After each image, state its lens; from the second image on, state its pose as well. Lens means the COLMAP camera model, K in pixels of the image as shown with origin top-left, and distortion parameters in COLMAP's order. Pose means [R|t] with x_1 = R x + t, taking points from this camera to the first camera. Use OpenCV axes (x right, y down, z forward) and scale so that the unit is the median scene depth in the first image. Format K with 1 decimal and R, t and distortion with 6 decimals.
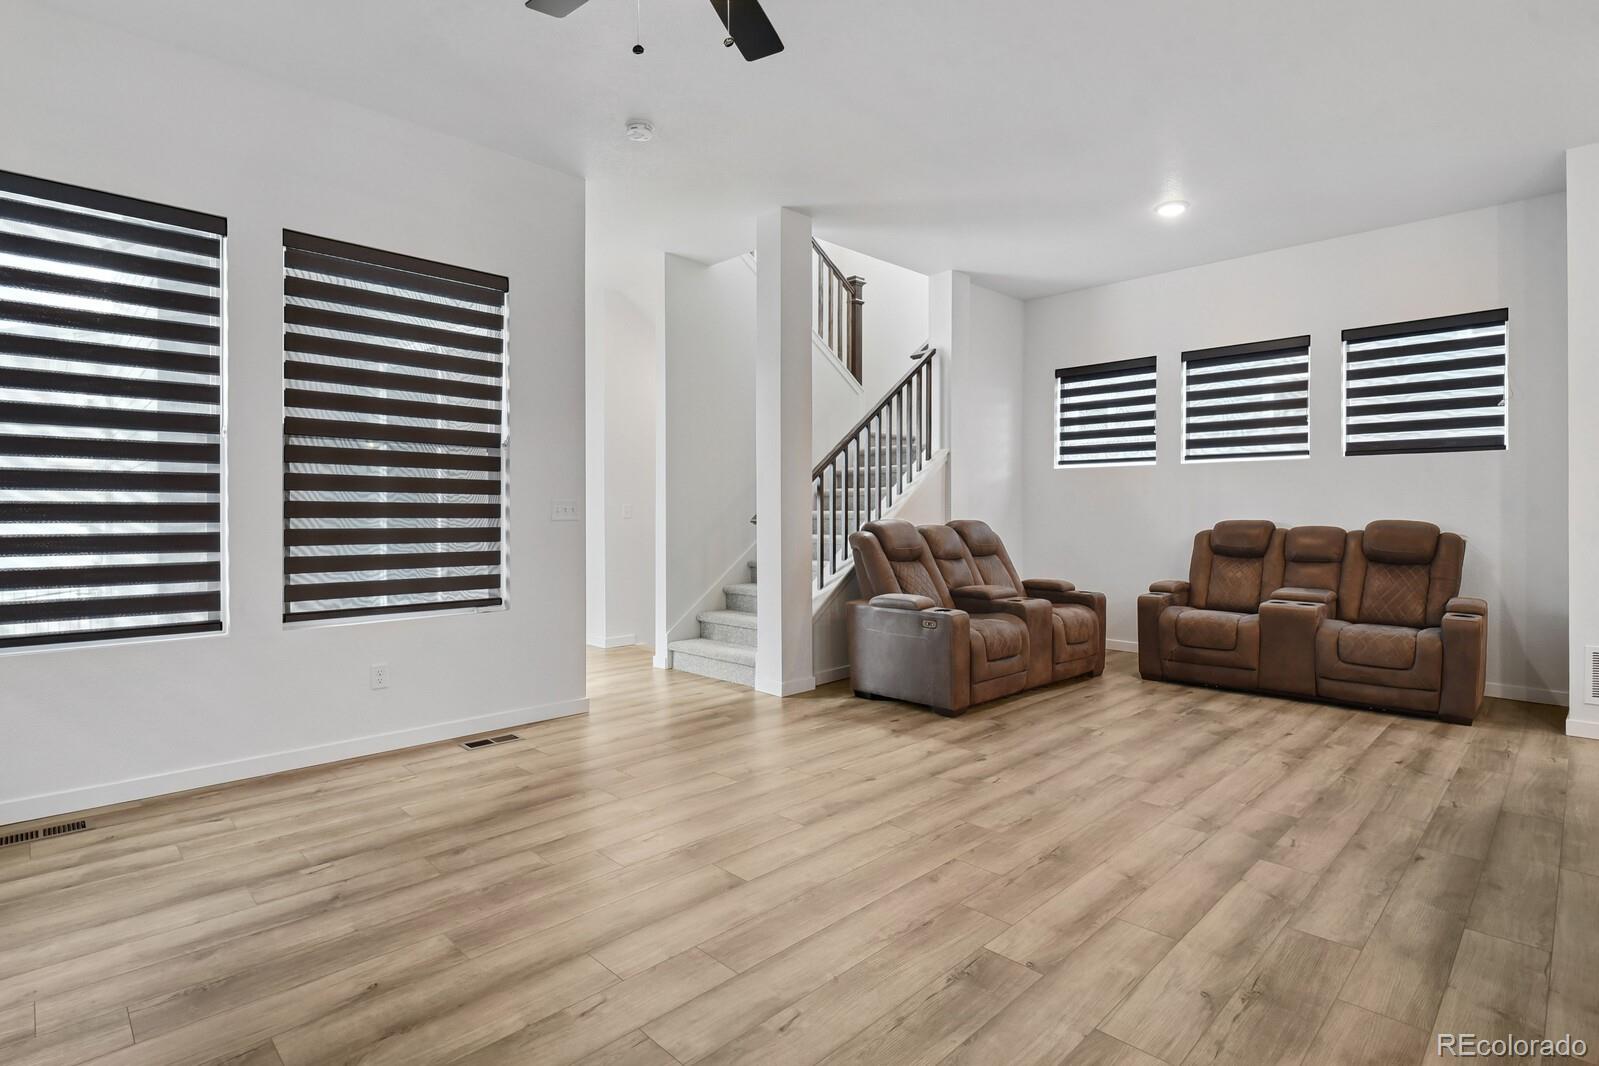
lens RADIAL K [[789.7, 0, 817.8], [0, 789.7, 525.7], [0, 0, 1]] dist [-0.017339, 0.001738]
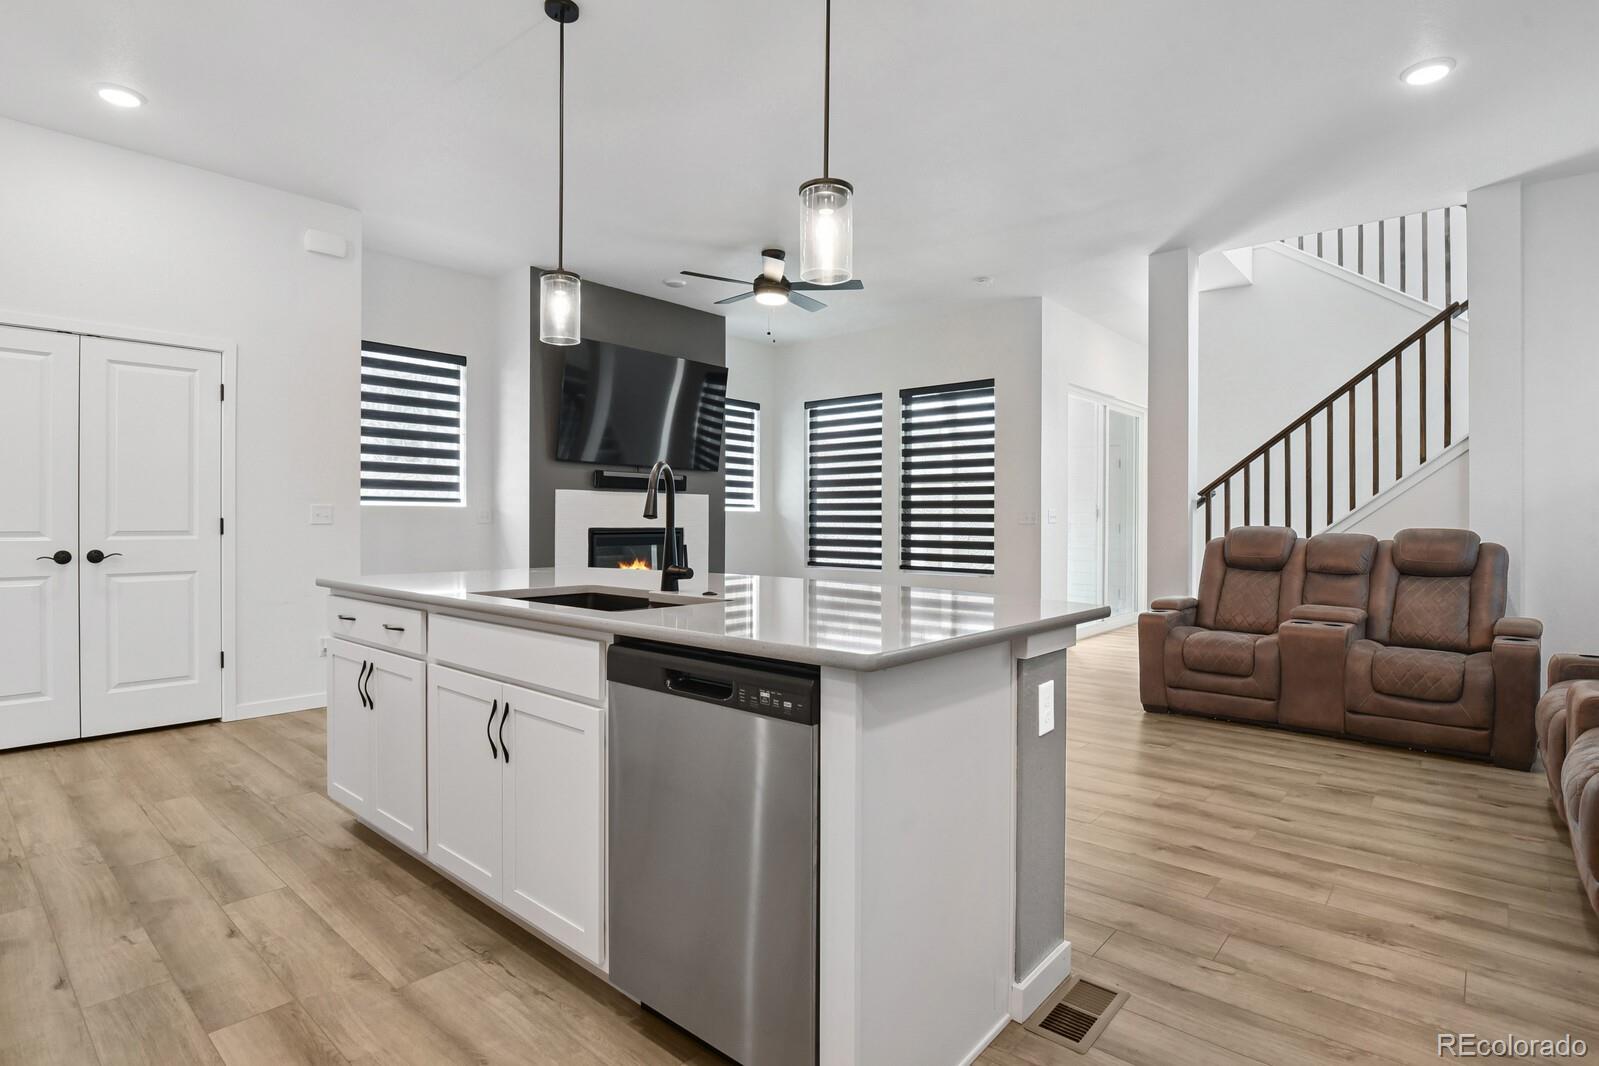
lens RADIAL K [[789.7, 0, 790.4], [0, 789.7, 539.1], [0, 0, 1]] dist [-0.017339, 0.001738]
pose [[0.062000, 0.025854, -0.997741, 1.256710], [-0.016005, 0.999562, 0.024906, -0.009668], [0.997948, 0.014425, 0.062387, 0.475383]]
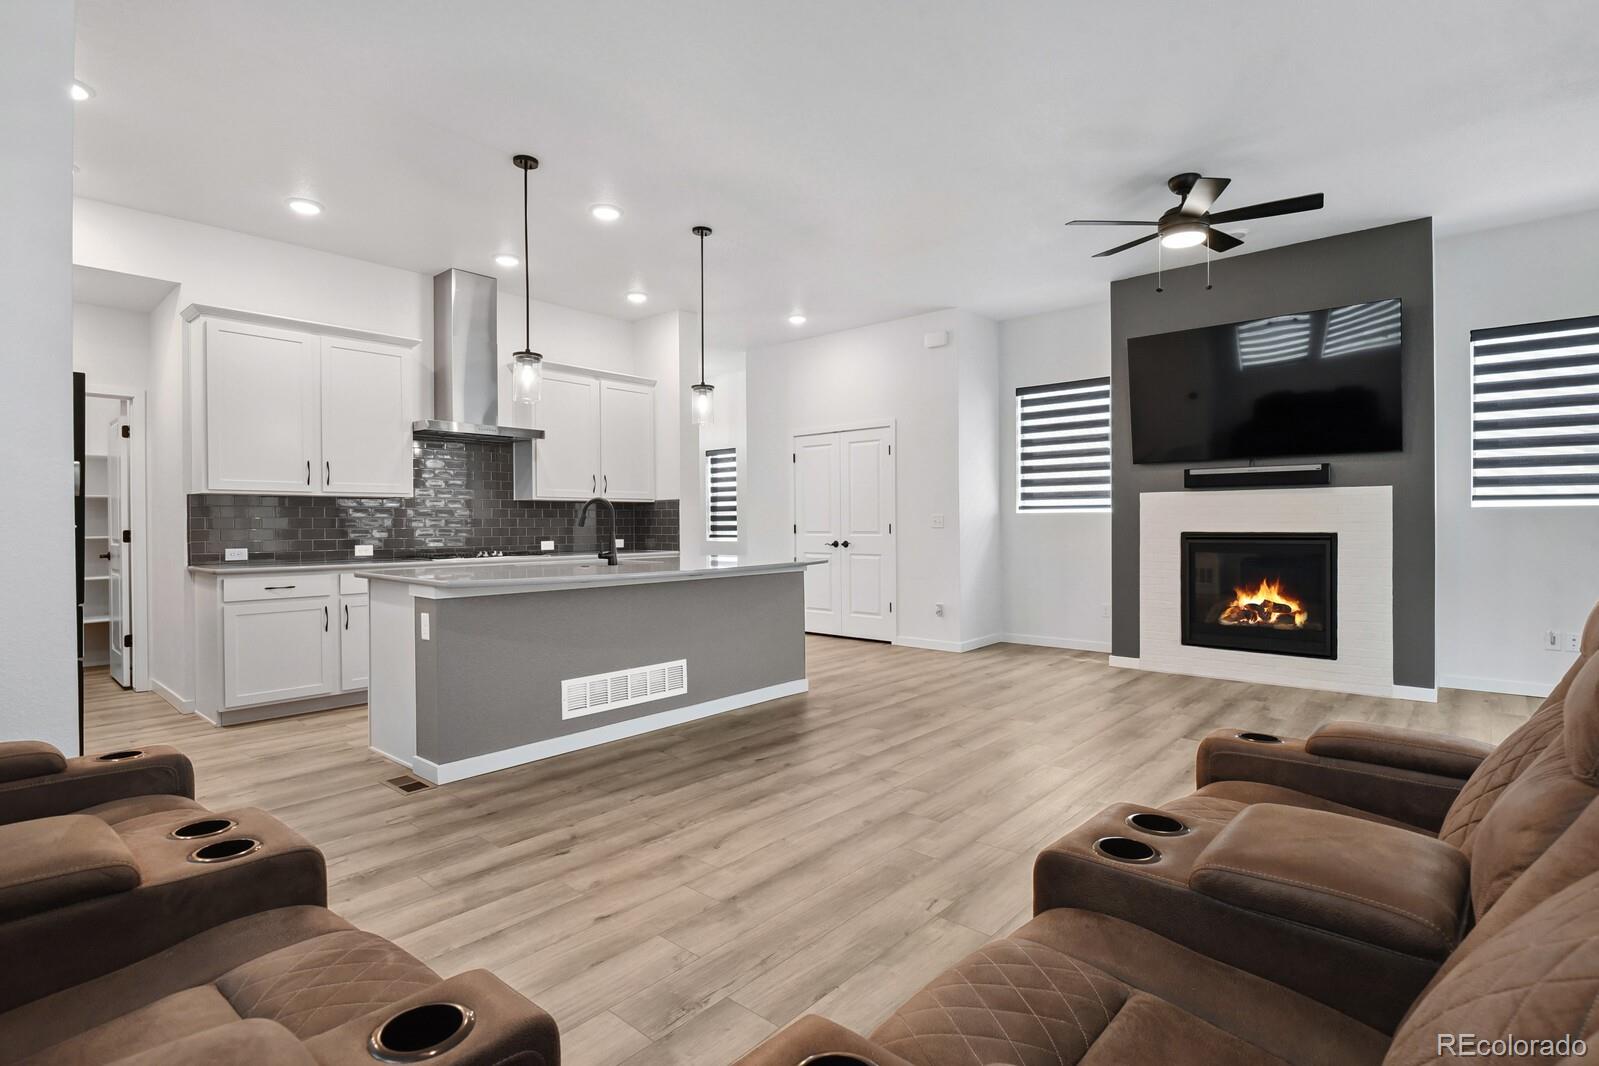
lens RADIAL K [[789.7, 0, 818.5], [0, 789.7, 519.7], [0, 0, 1]] dist [-0.017339, 0.001738]
pose [[-0.997306, 0.004985, -0.073190, 0.469589], [0.004525, 0.999969, 0.006461, -0.021108], [0.073220, 0.006113, -0.997297, 1.519235]]
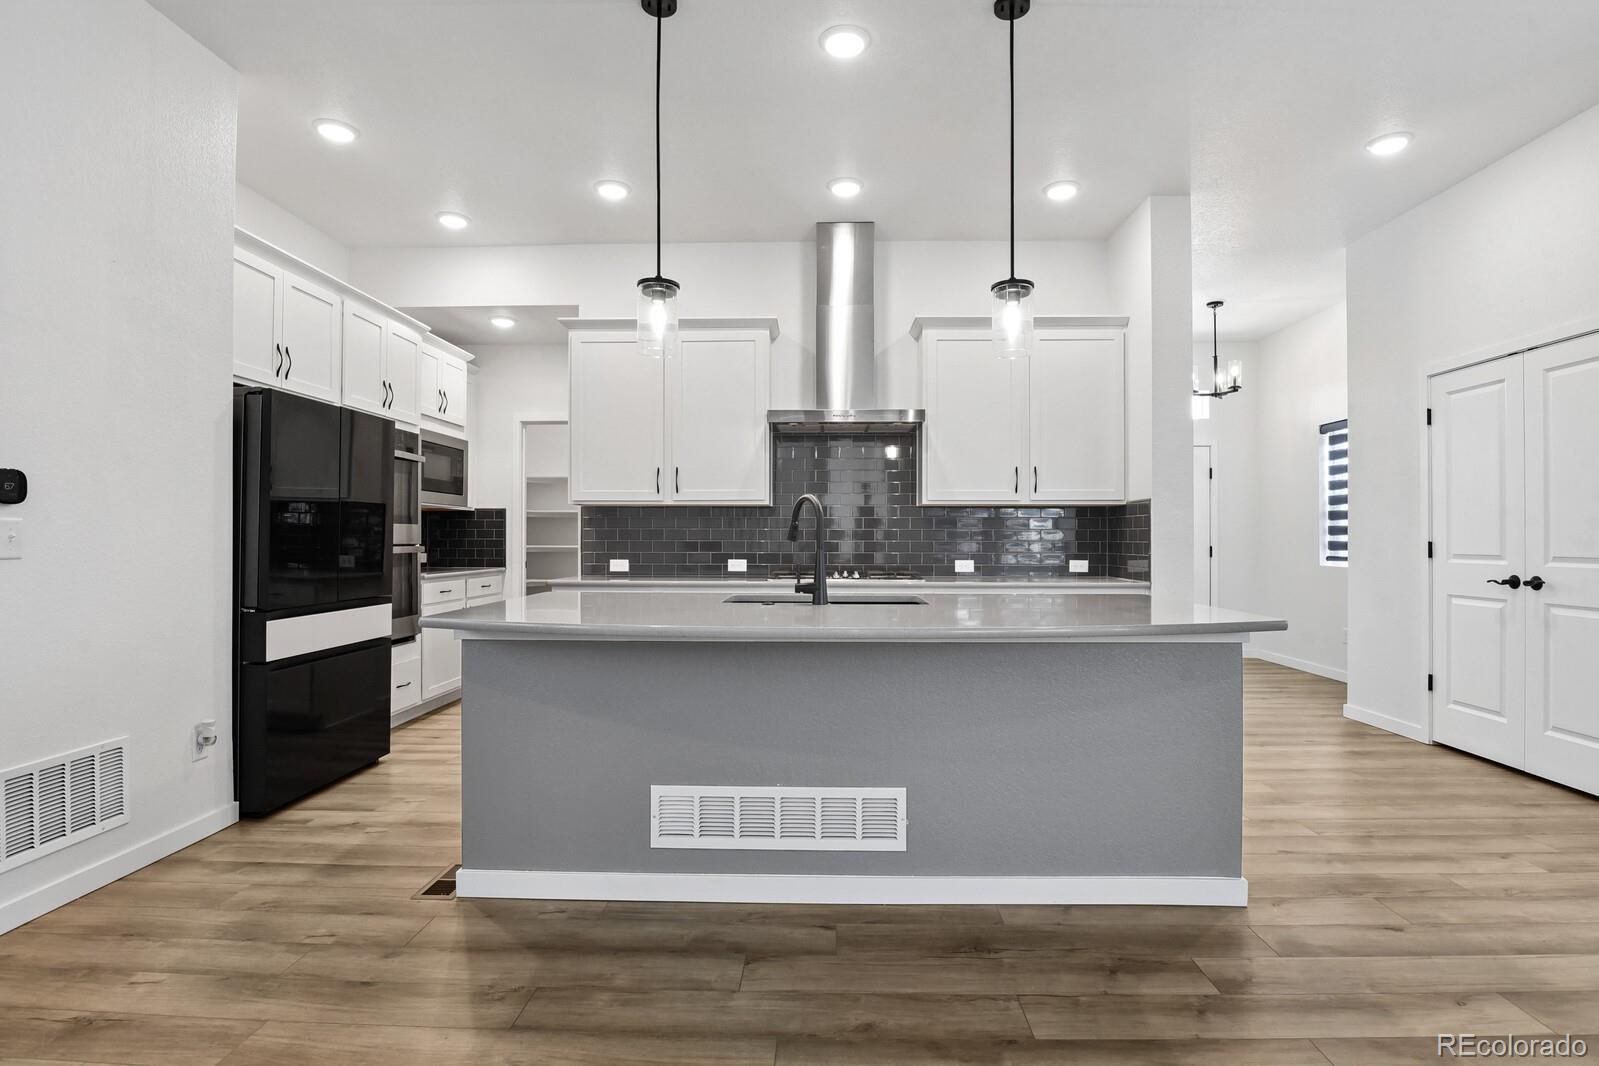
lens RADIAL K [[789.7, 0, 804.5], [0, 789.7, 537.9], [0, 0, 1]] dist [-0.017339, 0.001738]
pose [[-0.681327, -0.001802, 0.731977, 0.195236], [0.006273, 0.999946, 0.008301, -0.015241], [-0.731952, 0.010247, -0.681279, 0.885374]]
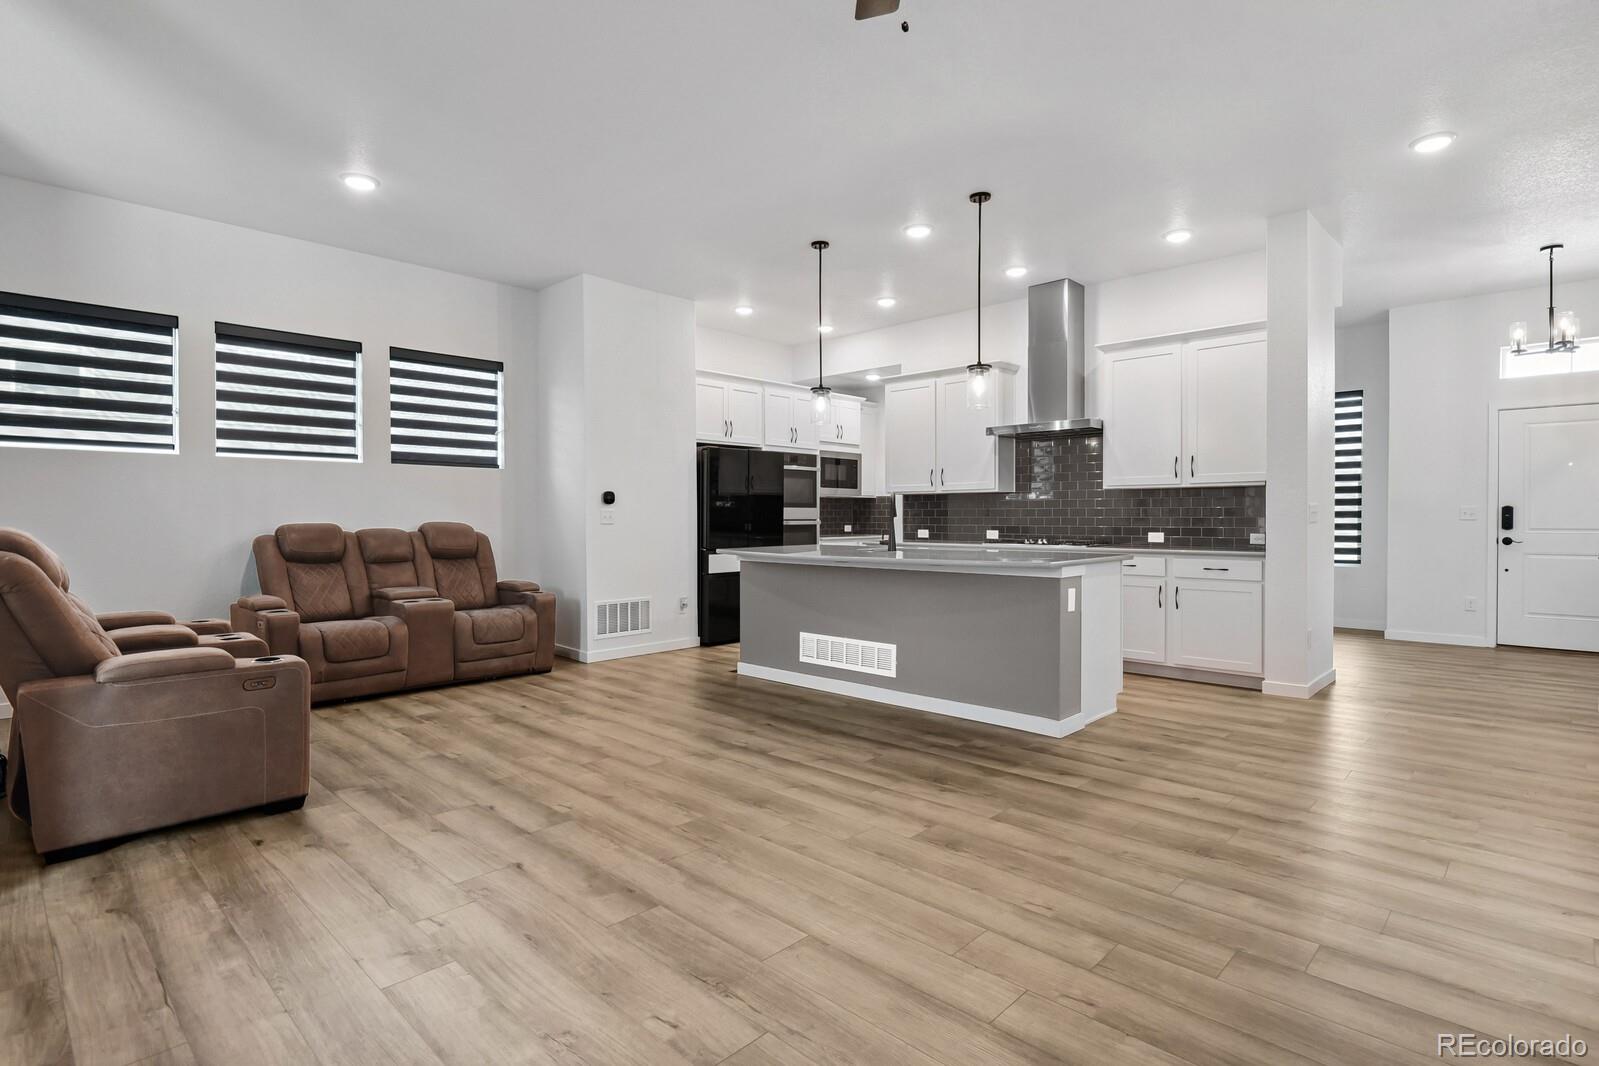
lens RADIAL K [[789.7, 0, 798.3], [0, 789.7, 537.2], [0, 0, 1]] dist [-0.017339, 0.001738]
pose [[-0.009837, -0.028327, 0.999550, -0.549800], [0.014033, 0.999496, 0.028463, -0.012381], [-0.999853, 0.014307, -0.009435, 0.580219]]
